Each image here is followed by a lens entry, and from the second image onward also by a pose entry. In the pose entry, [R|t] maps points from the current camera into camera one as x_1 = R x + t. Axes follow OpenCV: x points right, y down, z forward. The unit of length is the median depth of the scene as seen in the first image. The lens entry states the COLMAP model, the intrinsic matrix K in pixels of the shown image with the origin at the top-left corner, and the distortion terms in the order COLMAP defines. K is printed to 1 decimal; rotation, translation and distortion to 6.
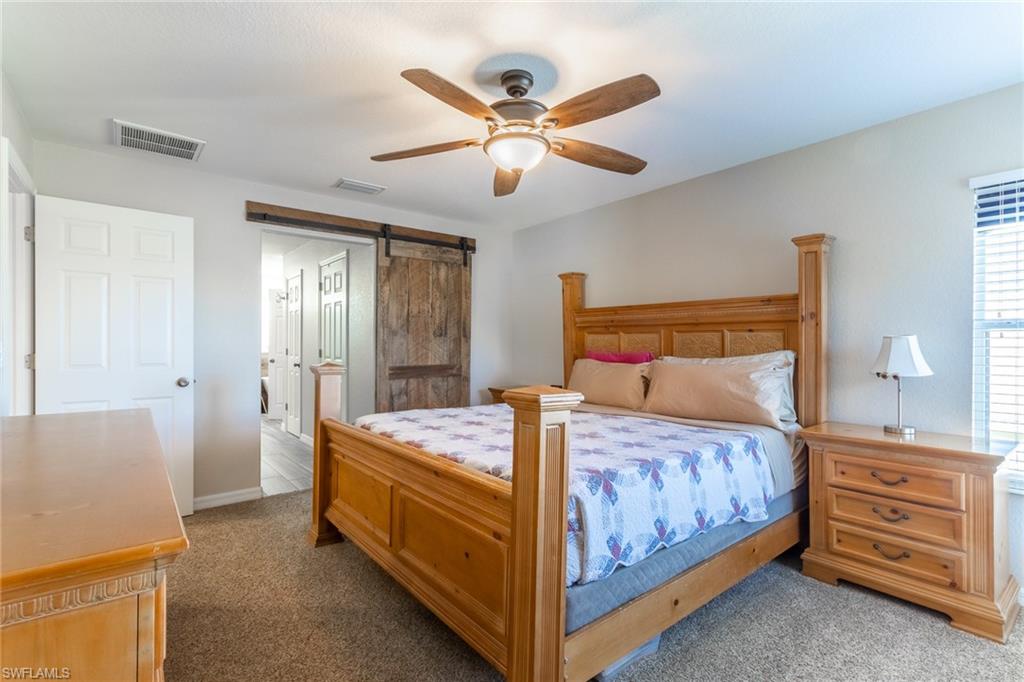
lens RADIAL K [[481.7, 0, 518.0], [0, 481.7, 340.3], [0, 0, 1]] dist [0.001744, 0.000316]
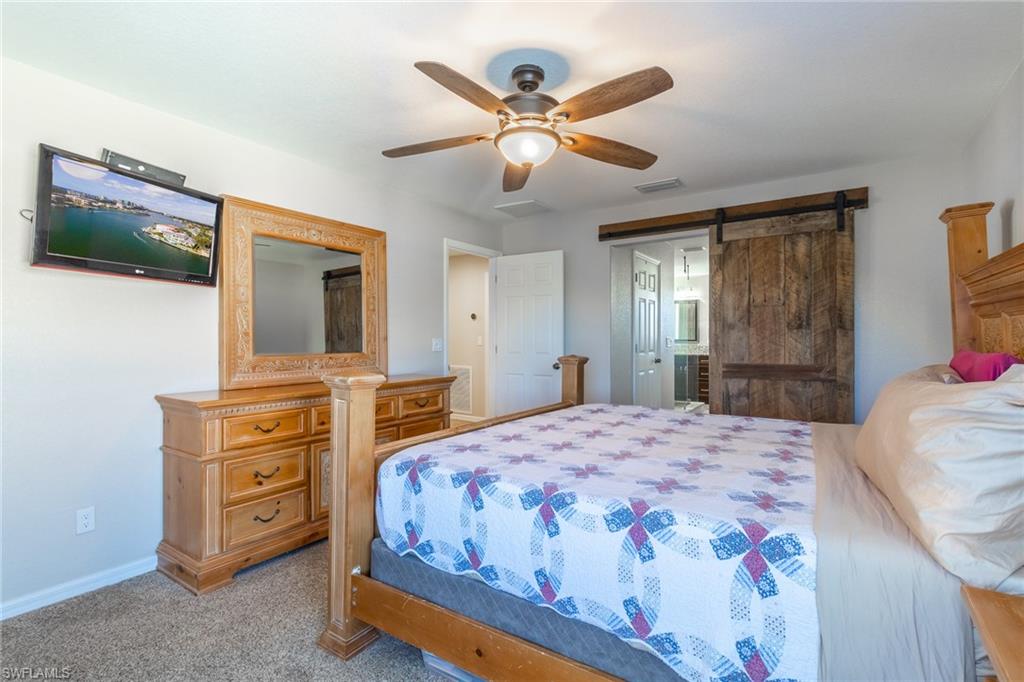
lens RADIAL K [[481.7, 0, 518.0], [0, 481.7, 340.3], [0, 0, 1]] dist [0.001744, 0.000316]
pose [[0.292912, -0.001221, -0.956139, 0.487158], [0.010038, 0.999948, 0.001798, 0.005087], [0.956087, -0.010124, 0.292909, 0.356065]]
